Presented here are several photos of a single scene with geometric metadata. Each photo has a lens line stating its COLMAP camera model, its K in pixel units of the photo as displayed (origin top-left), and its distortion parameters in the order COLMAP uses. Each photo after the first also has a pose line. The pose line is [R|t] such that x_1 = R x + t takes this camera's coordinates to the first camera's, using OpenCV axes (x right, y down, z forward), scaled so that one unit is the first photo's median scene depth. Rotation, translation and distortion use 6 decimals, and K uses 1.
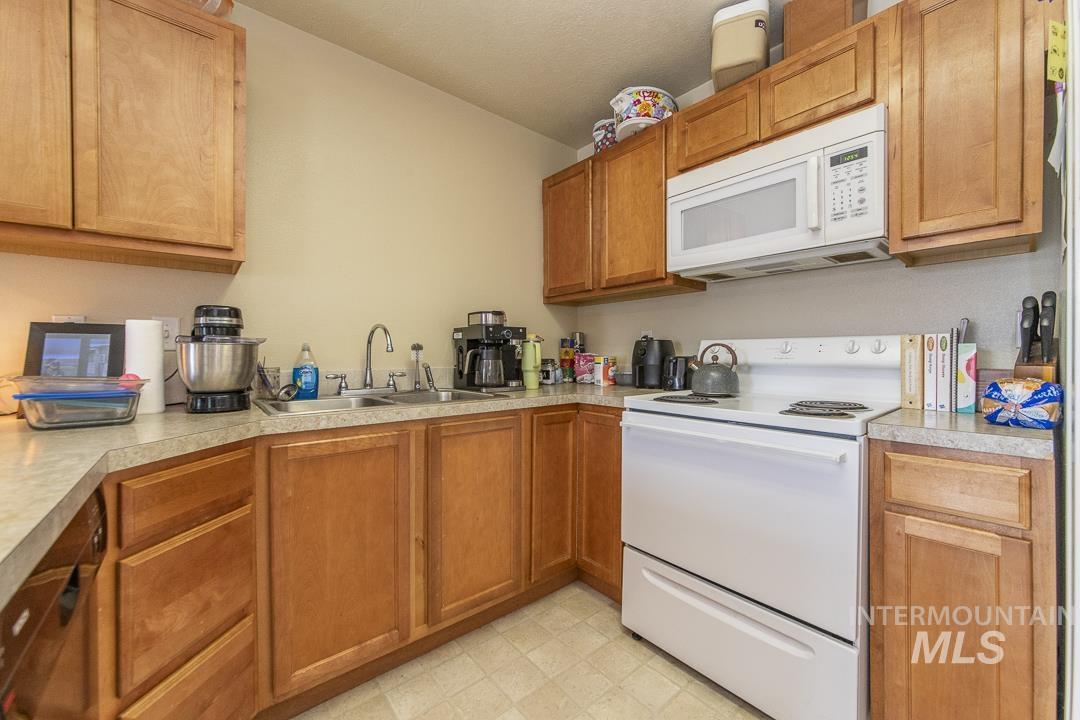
lens RADIAL K [[418.1, 0, 544.4], [0, 418.1, 355.4], [0, 0, 1]] dist [-0.001535, -0.000251]
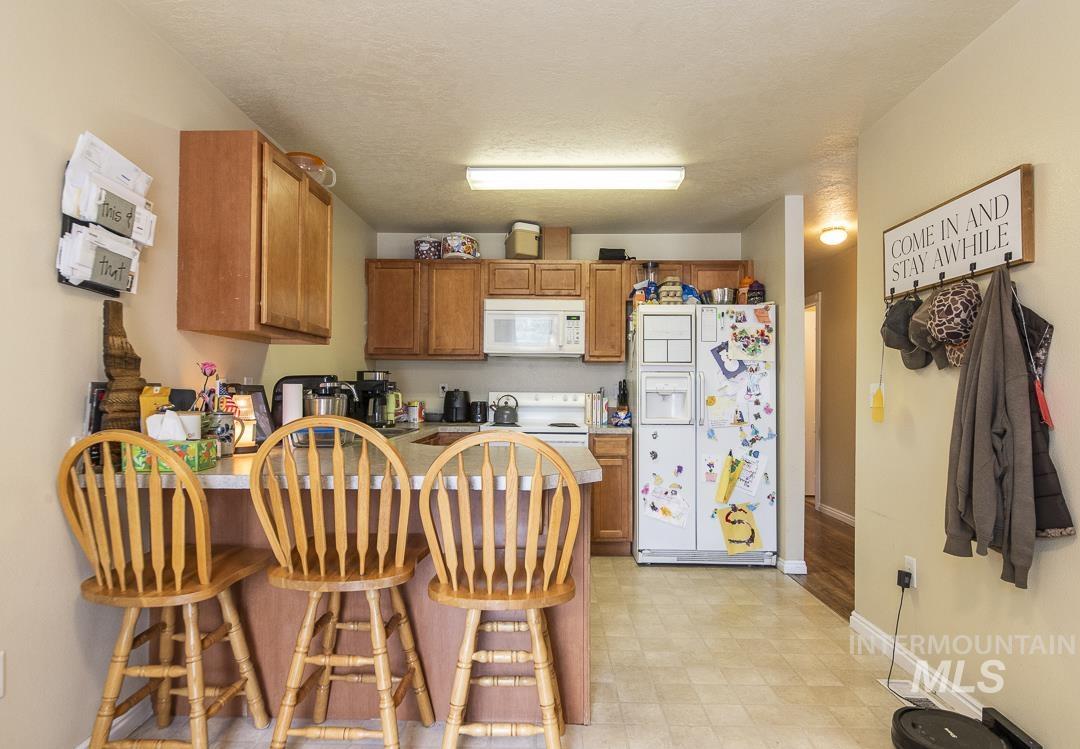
lens RADIAL K [[620.7, 0, 540.0], [0, 620.7, 374.5], [0, 0, 1]] dist [-0.000248, 0.000026]
pose [[0.656470, 0.025535, 0.753920, -1.370010], [-0.007713, 0.999602, -0.027140, -0.040636], [-0.754312, 0.012002, 0.656406, -0.779907]]
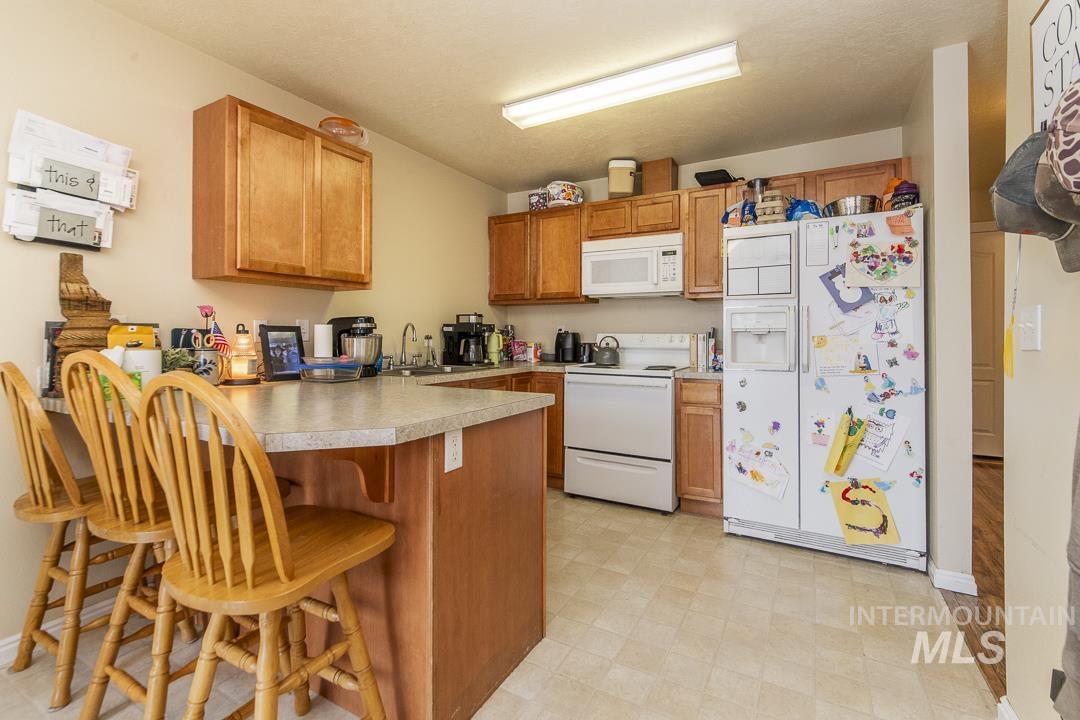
lens RADIAL K [[490.8, 0, 539.6], [0, 490.8, 327.7], [0, 0, 1]] dist [0.001350, -0.000132]
pose [[0.938115, 0.008745, 0.346212, -0.540706], [-0.002977, 0.999848, -0.017189, -0.024781], [-0.346310, 0.015095, 0.937999, -0.796021]]
